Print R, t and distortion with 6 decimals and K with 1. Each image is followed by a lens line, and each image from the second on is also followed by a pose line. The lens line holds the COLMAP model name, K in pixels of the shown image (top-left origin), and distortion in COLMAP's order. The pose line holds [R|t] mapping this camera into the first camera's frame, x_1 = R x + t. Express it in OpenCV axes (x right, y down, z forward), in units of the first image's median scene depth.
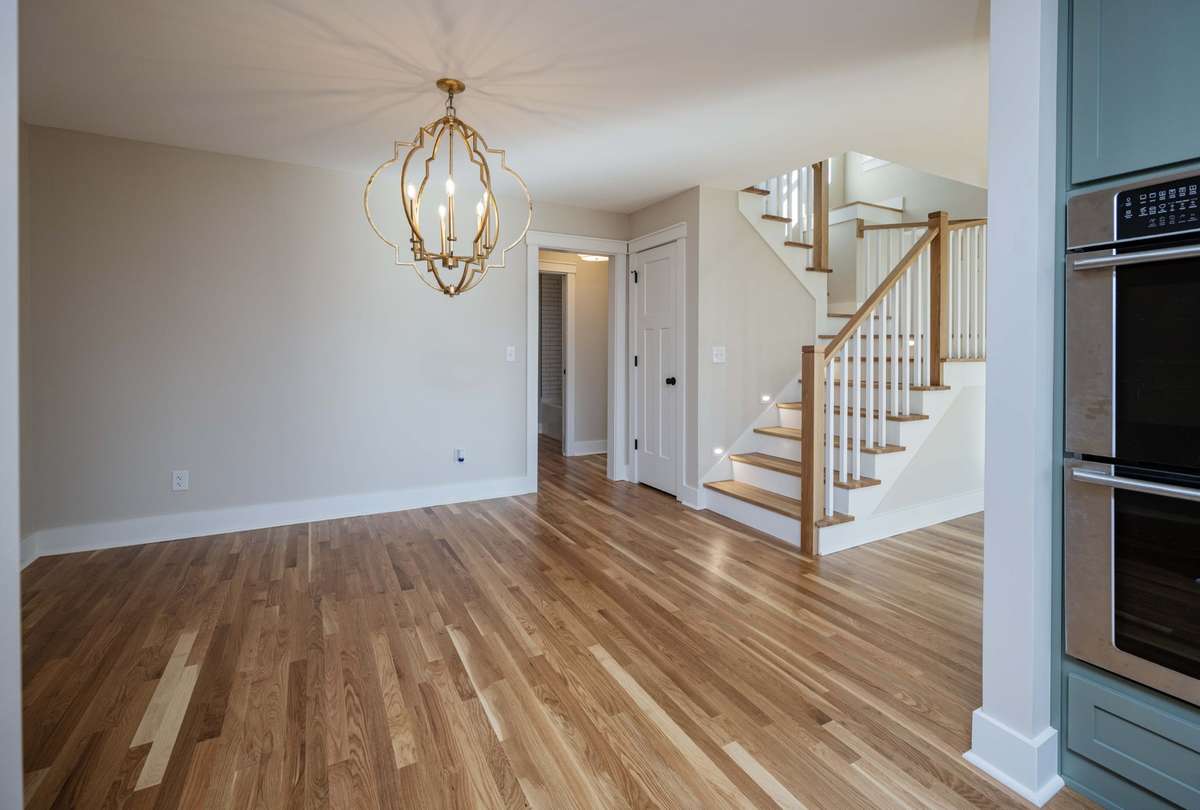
lens RADIAL K [[539.1, 0, 599.1], [0, 539.1, 354.3], [0, 0, 1]] dist [-0.000477, -0.000245]
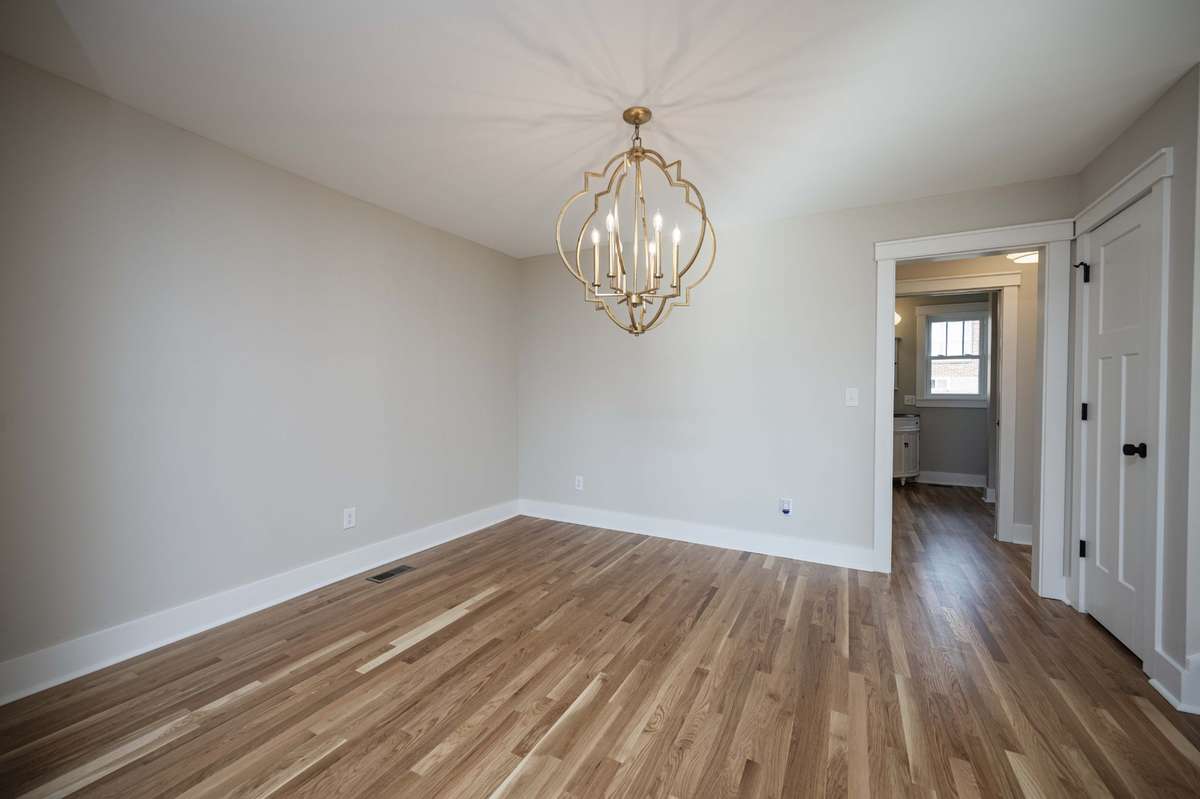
lens RADIAL K [[467.2, 0, 596.2], [0, 467.2, 398.8], [0, 0, 1]] dist [-0.001038, -0.000152]
pose [[0.555162, 0.012768, -0.831644, 0.351519], [-0.010152, 0.999912, 0.008574, -0.001500], [0.831680, 0.003683, 0.555242, 0.441964]]
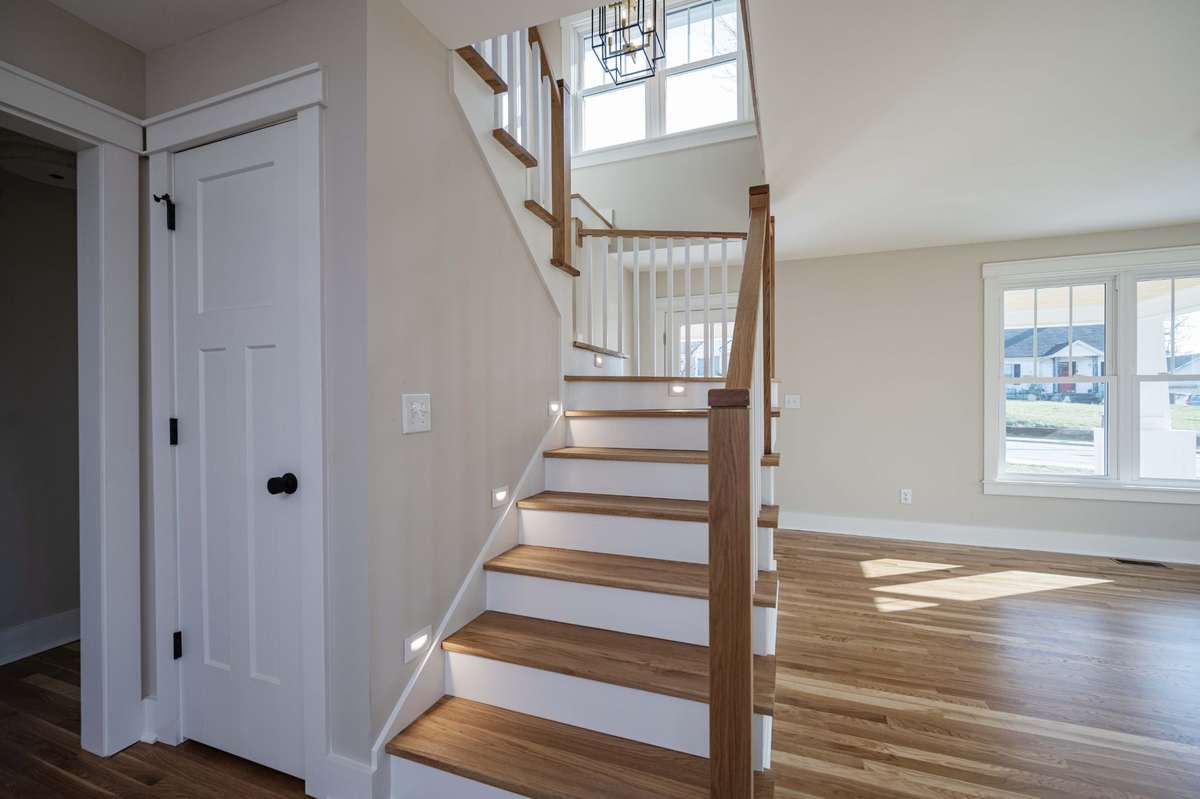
lens RADIAL K [[513.9, 0, 602.5], [0, 513.9, 403.4], [0, 0, 1]] dist [-0.000837, 0.000516]
pose [[0.757585, -0.010094, 0.652658, 0.107419], [0.011343, 0.999933, 0.002298, -0.009024], [-0.652637, 0.005662, 0.757649, 0.910907]]
